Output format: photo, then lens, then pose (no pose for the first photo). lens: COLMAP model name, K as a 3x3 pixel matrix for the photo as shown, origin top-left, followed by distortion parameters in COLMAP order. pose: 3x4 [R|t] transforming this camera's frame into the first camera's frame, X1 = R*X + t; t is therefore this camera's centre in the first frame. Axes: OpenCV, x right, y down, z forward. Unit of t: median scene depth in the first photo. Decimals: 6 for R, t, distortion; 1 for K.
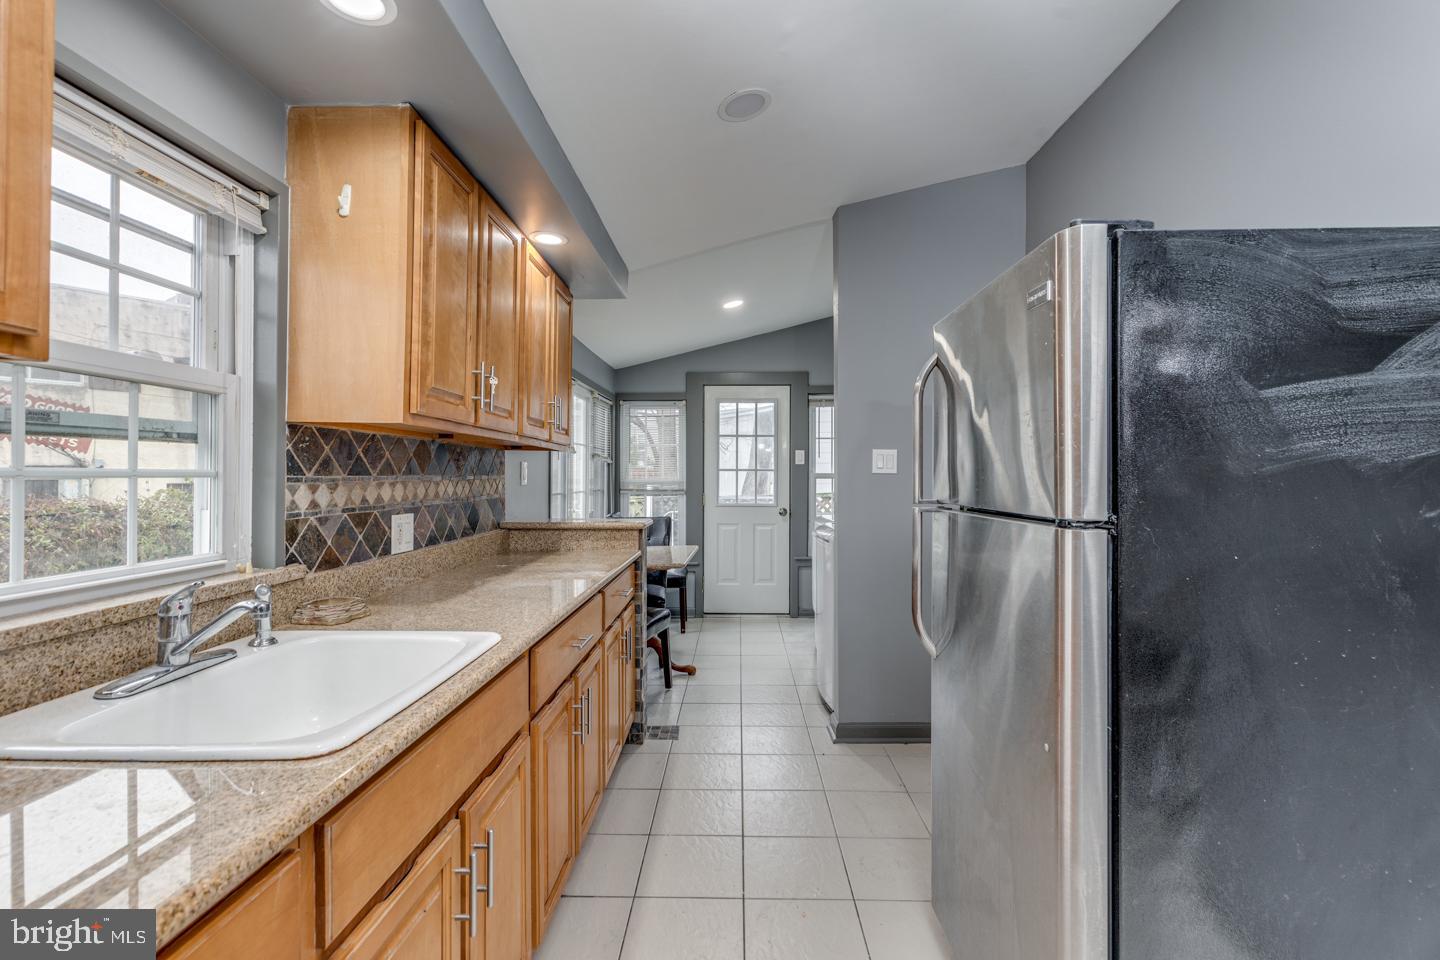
lens RADIAL K [[658.1, 0, 722.0], [0, 658.1, 474.9], [0, 0, 1]] dist [0.004010, -0.000993]
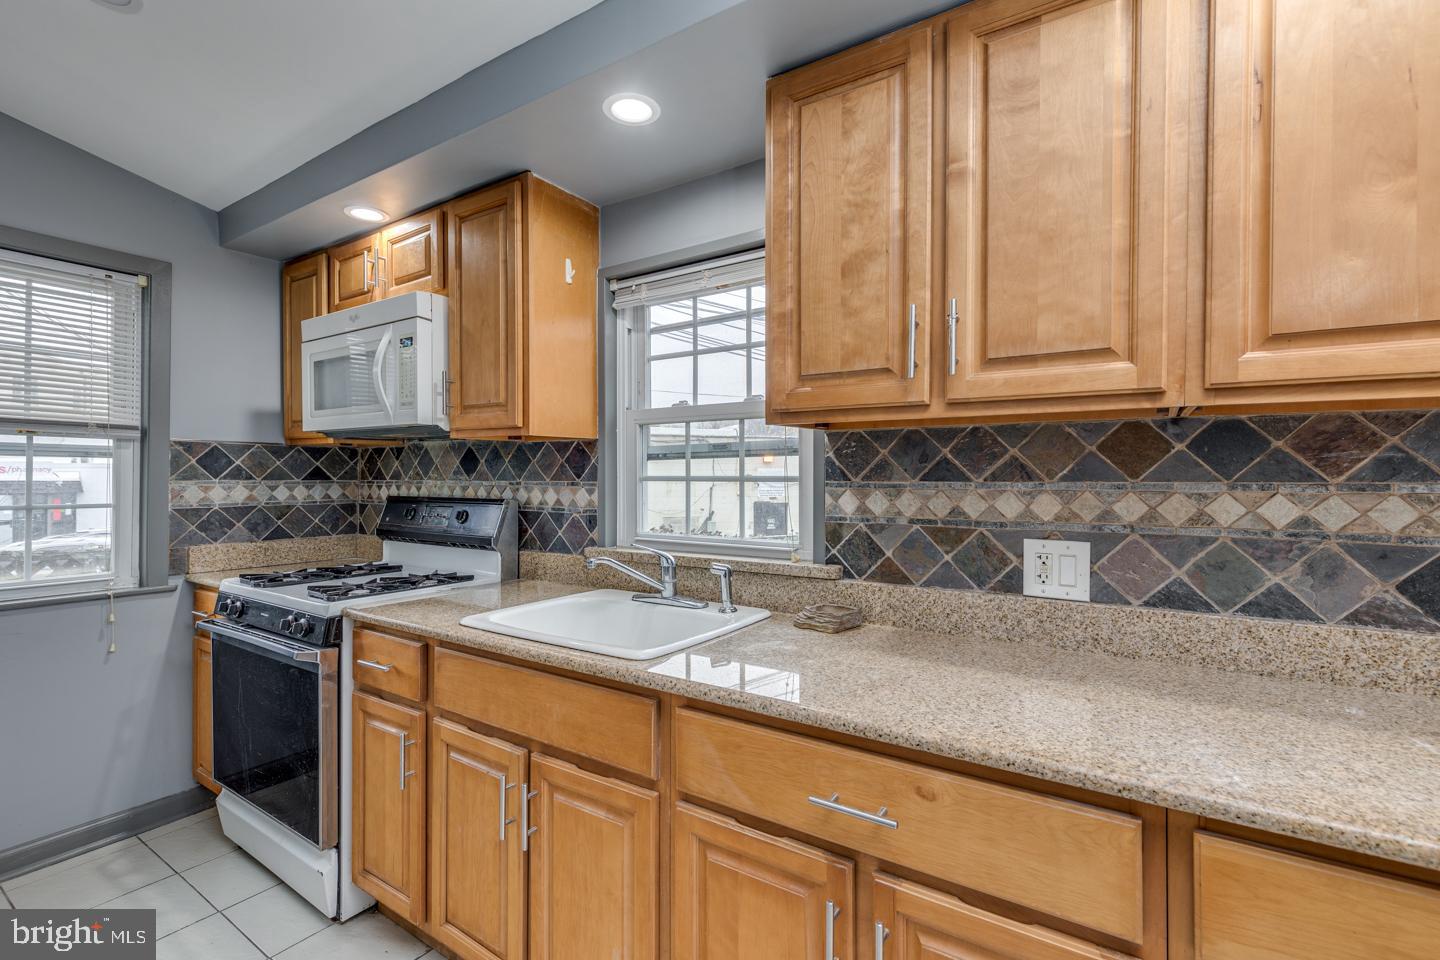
lens RADIAL K [[658.1, 0, 717.1], [0, 658.1, 478.5], [0, 0, 1]] dist [0.004010, -0.000993]
pose [[-0.534274, -0.002067, -0.845309, 0.308438], [-0.001485, 0.999998, -0.001507, -0.000596], [0.845310, 0.000450, -0.534275, 1.287613]]
